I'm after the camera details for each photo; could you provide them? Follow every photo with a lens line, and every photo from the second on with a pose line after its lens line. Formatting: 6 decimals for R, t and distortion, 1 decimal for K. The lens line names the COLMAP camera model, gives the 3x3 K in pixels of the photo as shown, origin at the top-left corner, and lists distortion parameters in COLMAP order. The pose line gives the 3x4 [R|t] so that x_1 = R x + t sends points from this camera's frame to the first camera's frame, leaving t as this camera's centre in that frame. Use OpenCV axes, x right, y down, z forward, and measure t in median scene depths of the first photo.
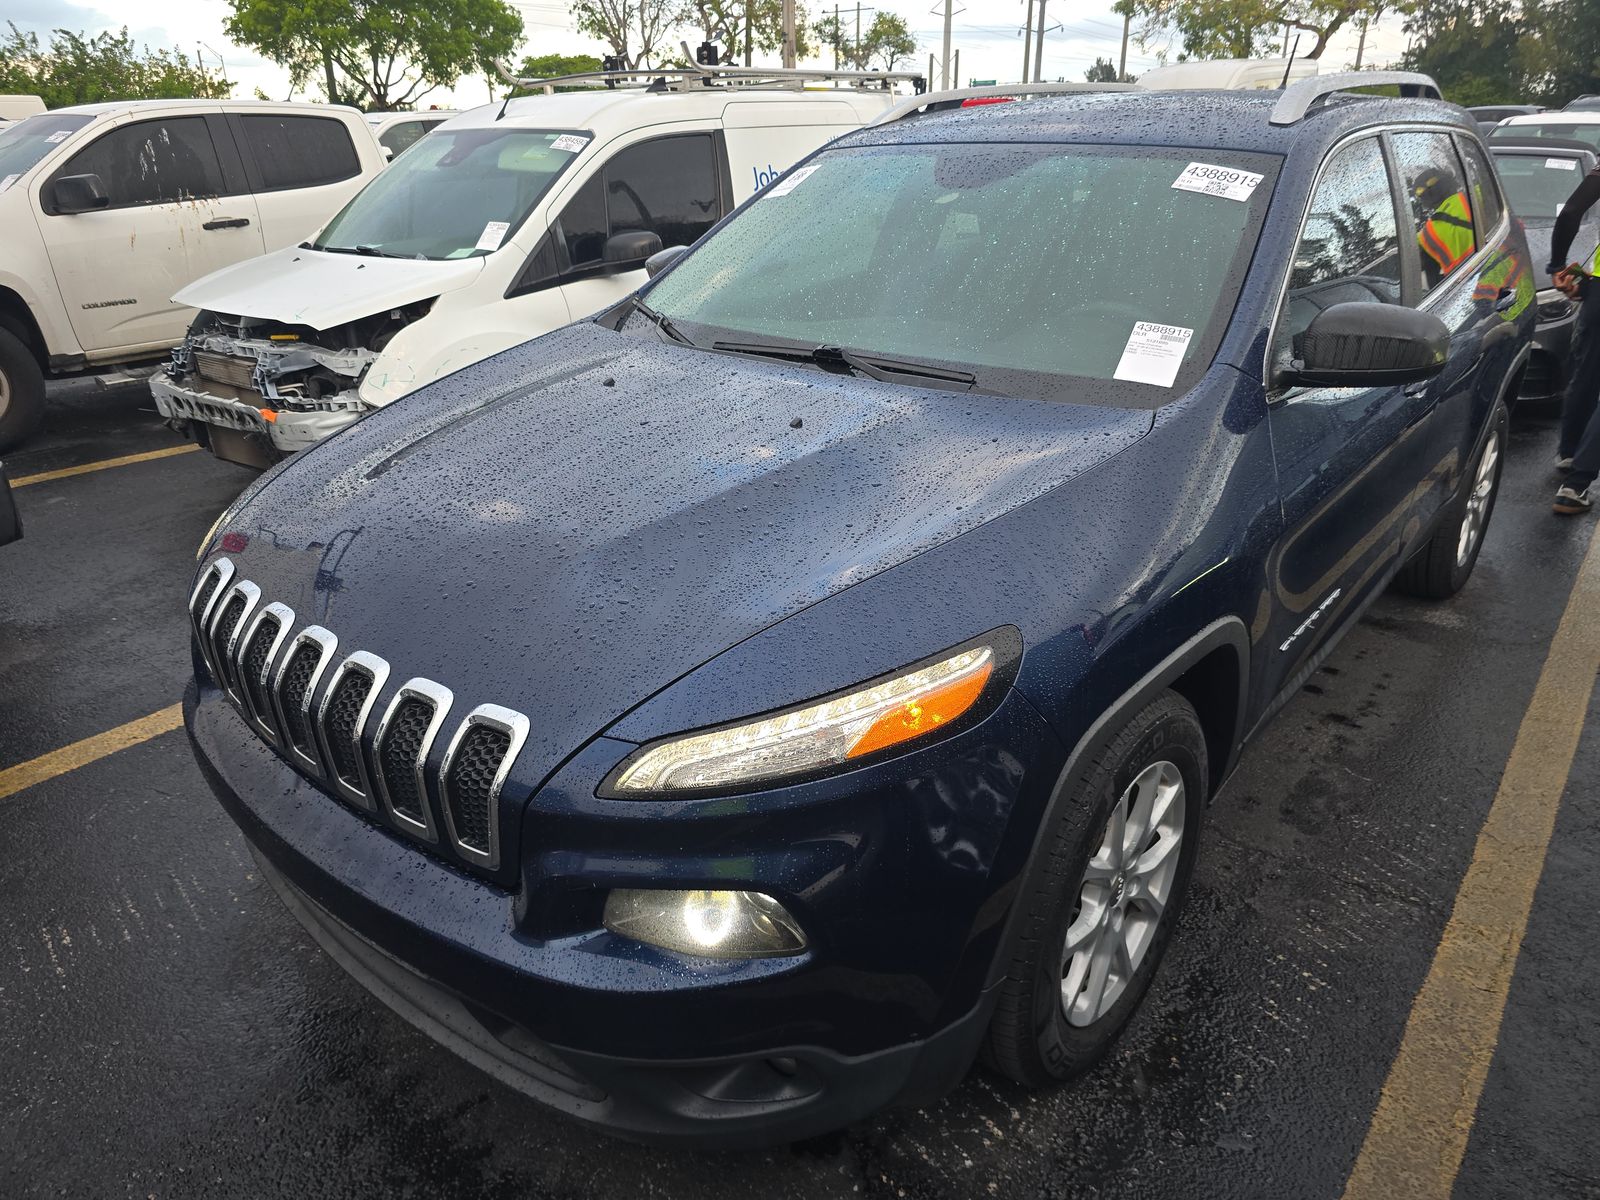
lens RADIAL K [[1075.7, 0, 794.4], [0, 1075.7, 597.5], [0, 0, 1]] dist [0.035108, -0.028919]
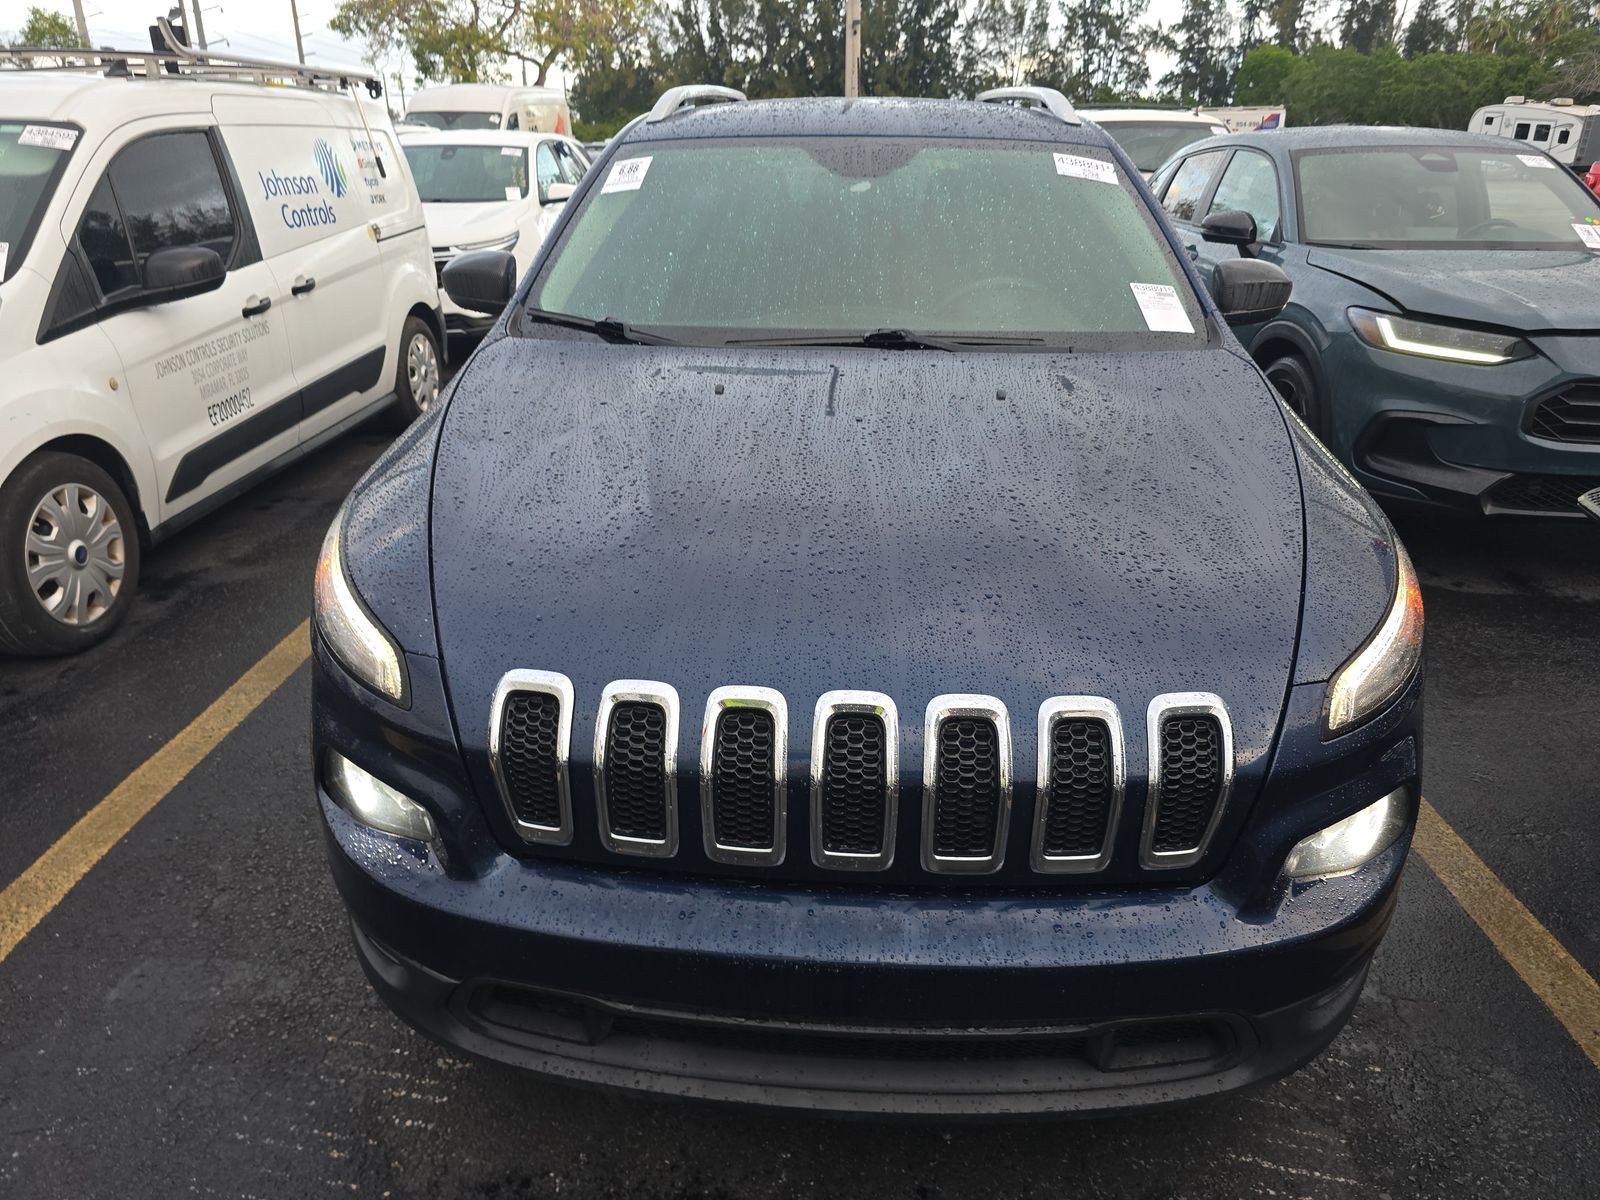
lens RADIAL K [[1063.9, 0, 800.0], [0, 1063.9, 600.0], [0, 0, 1]] dist [0.046585, -0.035765]
pose [[0.792538, -0.223825, 0.567261, -0.294600], [0.231714, 0.970970, 0.059381, -0.030969], [-0.564085, 0.084380, 0.821394, 0.116402]]
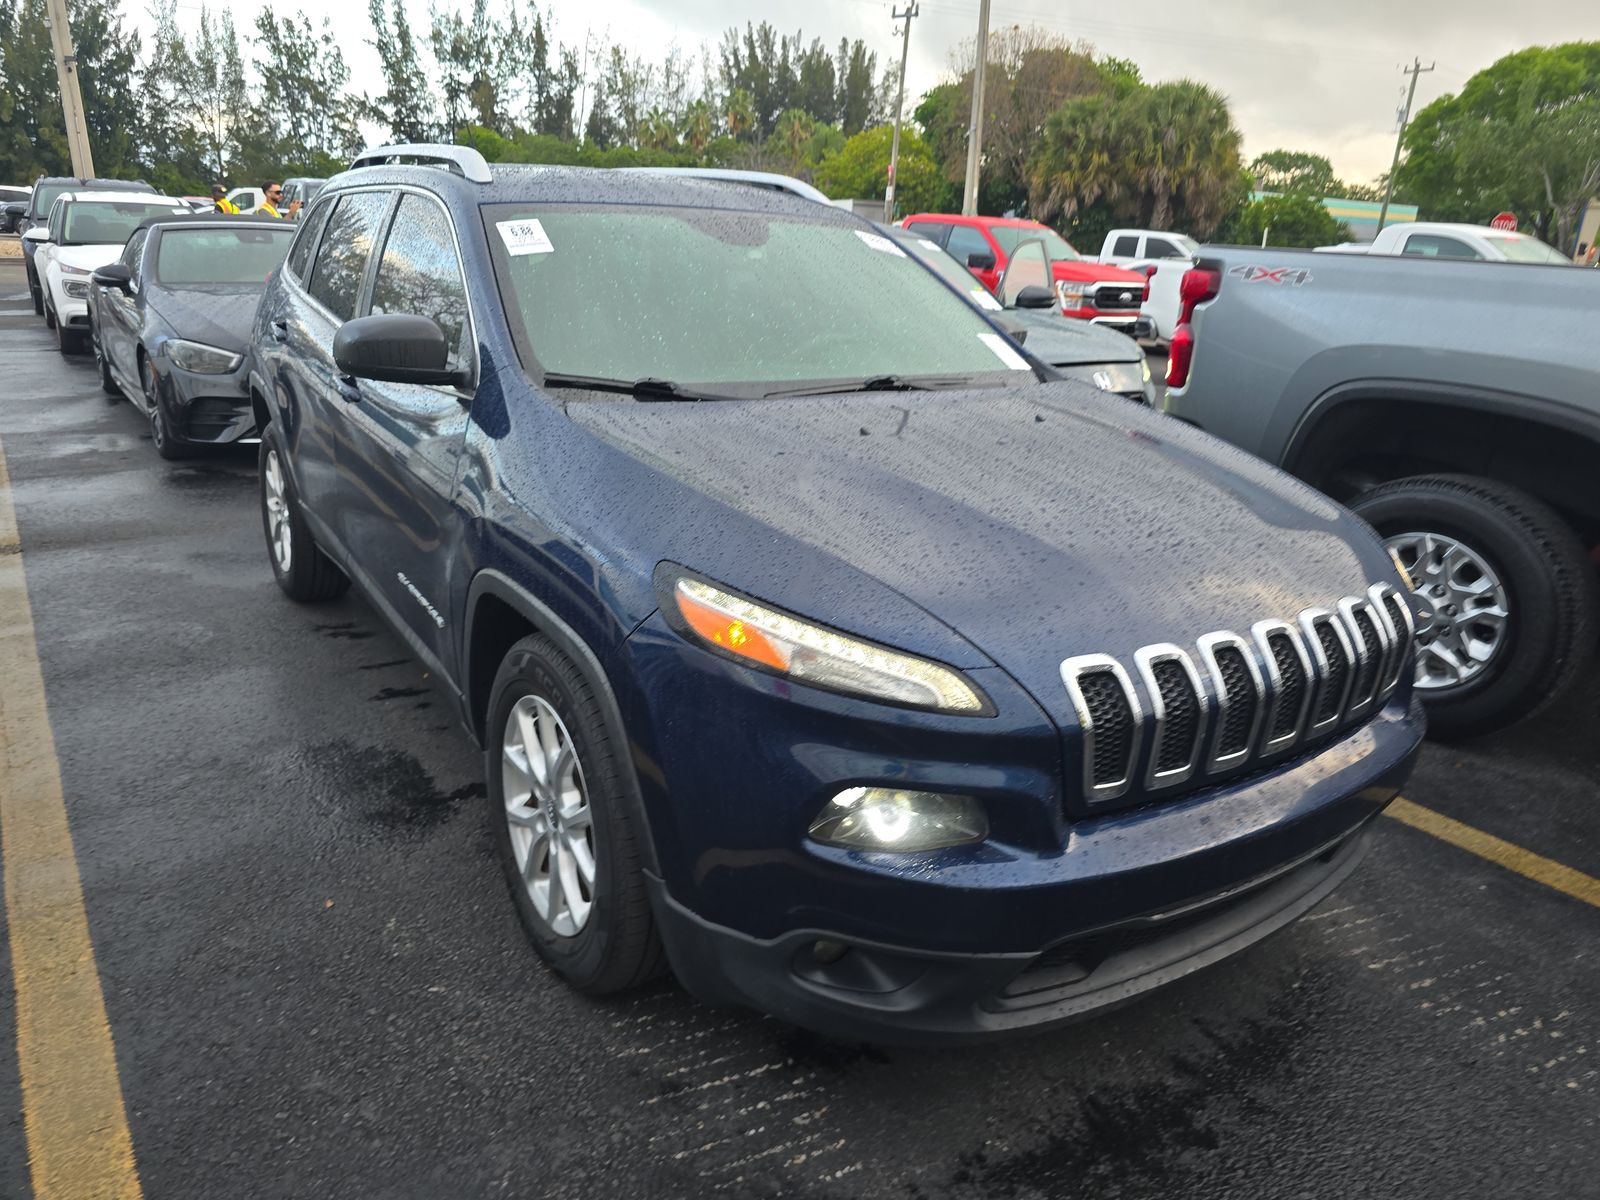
lens RADIAL K [[1075.7, 0, 794.4], [0, 1075.7, 597.5], [0, 0, 1]] dist [0.035108, -0.028919]
pose [[0.268625, -0.285996, 0.919808, -0.515976], [0.344297, 0.920331, 0.185609, -0.119489], [-0.899611, 0.266828, 0.345691, 0.340327]]
